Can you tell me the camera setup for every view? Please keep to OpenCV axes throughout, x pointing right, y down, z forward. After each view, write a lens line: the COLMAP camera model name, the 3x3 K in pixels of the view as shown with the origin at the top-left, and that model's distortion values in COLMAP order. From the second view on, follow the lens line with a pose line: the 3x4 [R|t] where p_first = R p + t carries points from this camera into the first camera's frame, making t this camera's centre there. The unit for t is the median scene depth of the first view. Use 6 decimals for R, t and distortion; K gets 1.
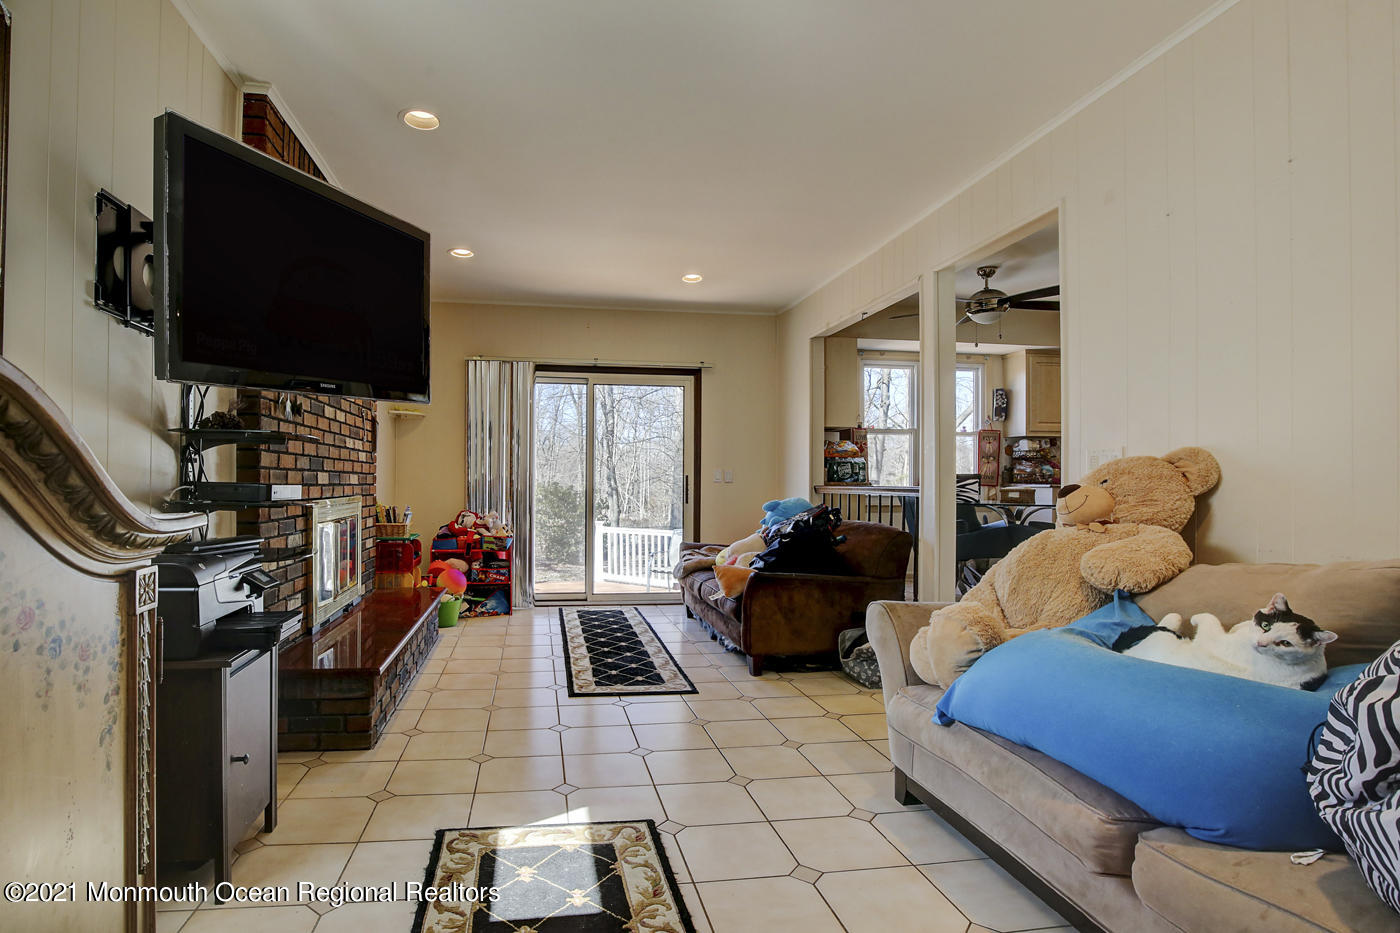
lens RADIAL K [[667.4, 0, 628.7], [0, 667.4, 480.3], [0, 0, 1]] dist [-0.035967, 0.005287]
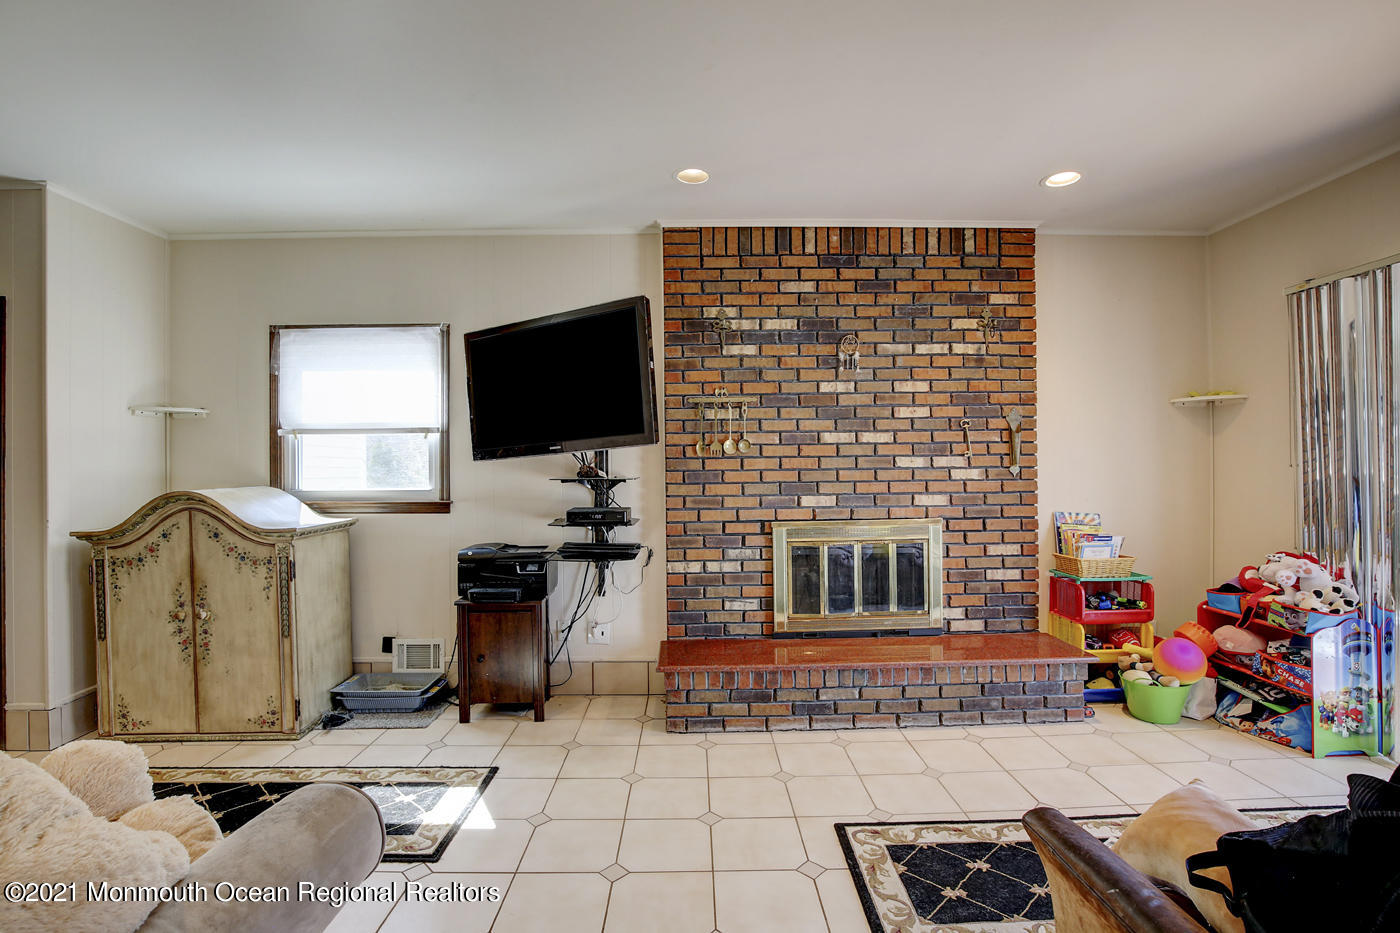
lens RADIAL K [[667.4, 0, 718.6], [0, 667.4, 468.1], [0, 0, 1]] dist [-0.035967, 0.005287]
pose [[-0.098089, -0.002472, -0.995175, 0.328147], [0.013661, 0.999899, -0.003830, -0.028226], [0.995084, -0.013970, -0.098045, 0.501653]]
